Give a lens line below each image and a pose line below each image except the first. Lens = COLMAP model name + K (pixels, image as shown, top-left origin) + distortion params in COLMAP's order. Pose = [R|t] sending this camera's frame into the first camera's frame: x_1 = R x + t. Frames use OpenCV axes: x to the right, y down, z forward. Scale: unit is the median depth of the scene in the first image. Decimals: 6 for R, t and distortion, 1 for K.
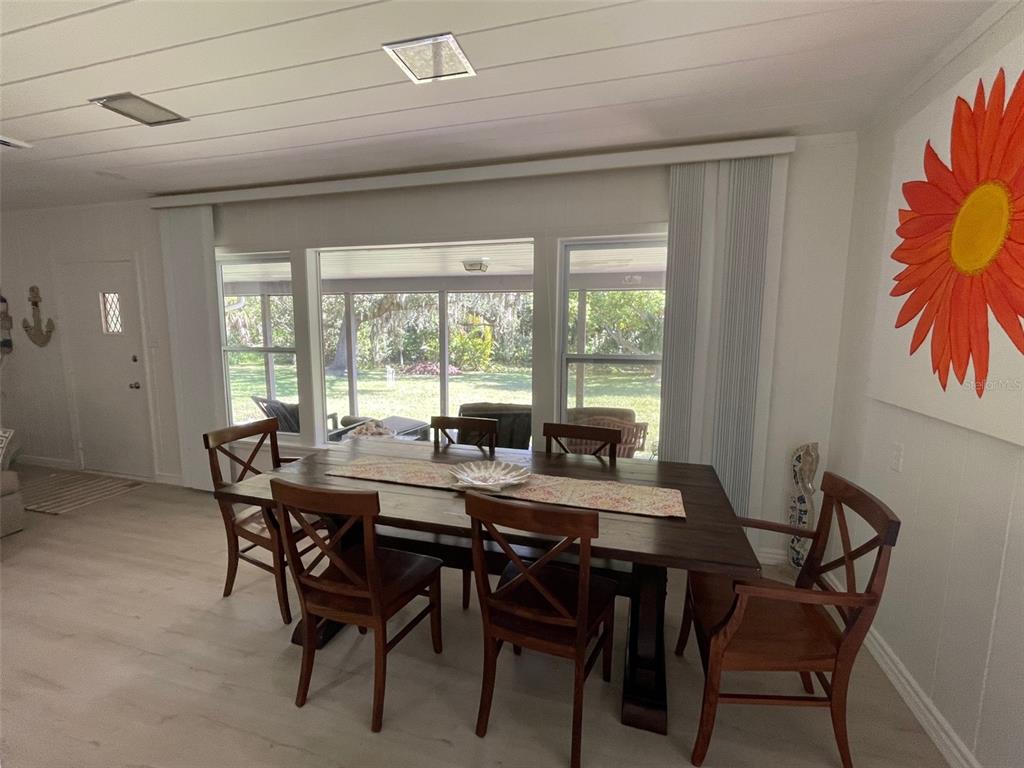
lens RADIAL K [[439.3, 0, 508.1], [0, 439.3, 375.0], [0, 0, 1]] dist [0.024078, 0.000098]
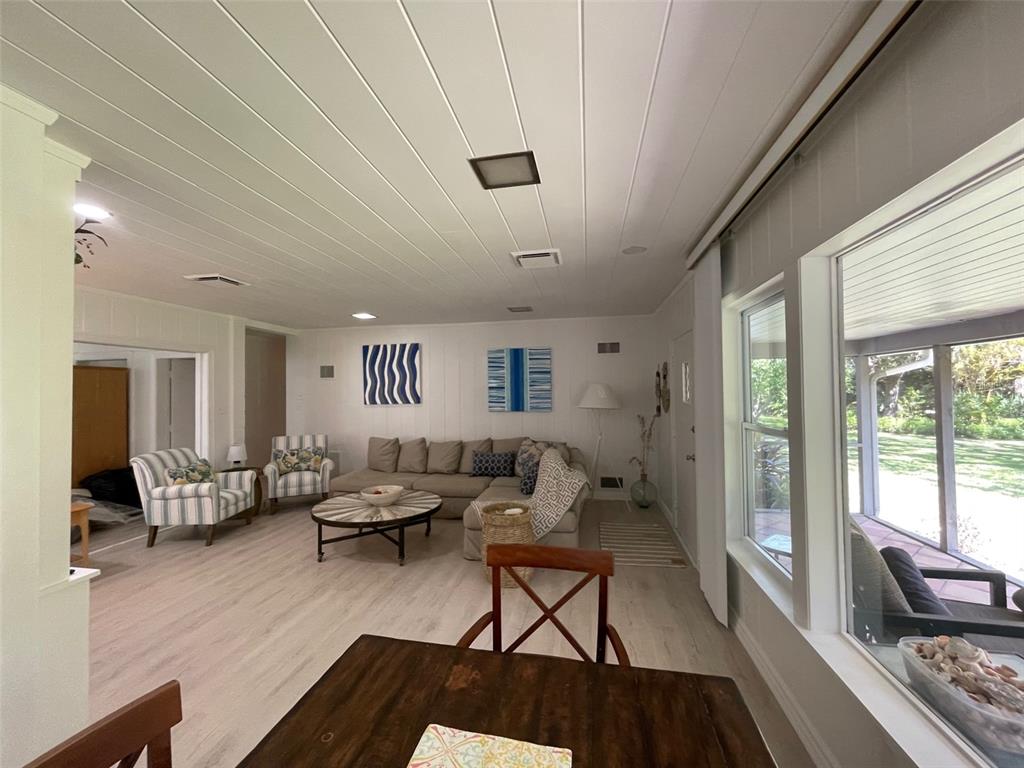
lens RADIAL K [[416.0, 0, 506.9], [0, 416.0, 389.0], [0, 0, 1]] dist [0.000585, -0.000075]
pose [[0.107695, -0.020758, -0.993967, 0.009692], [-0.089366, 0.995533, -0.030473, -0.067012], [0.990159, 0.092108, 0.105359, 0.575003]]
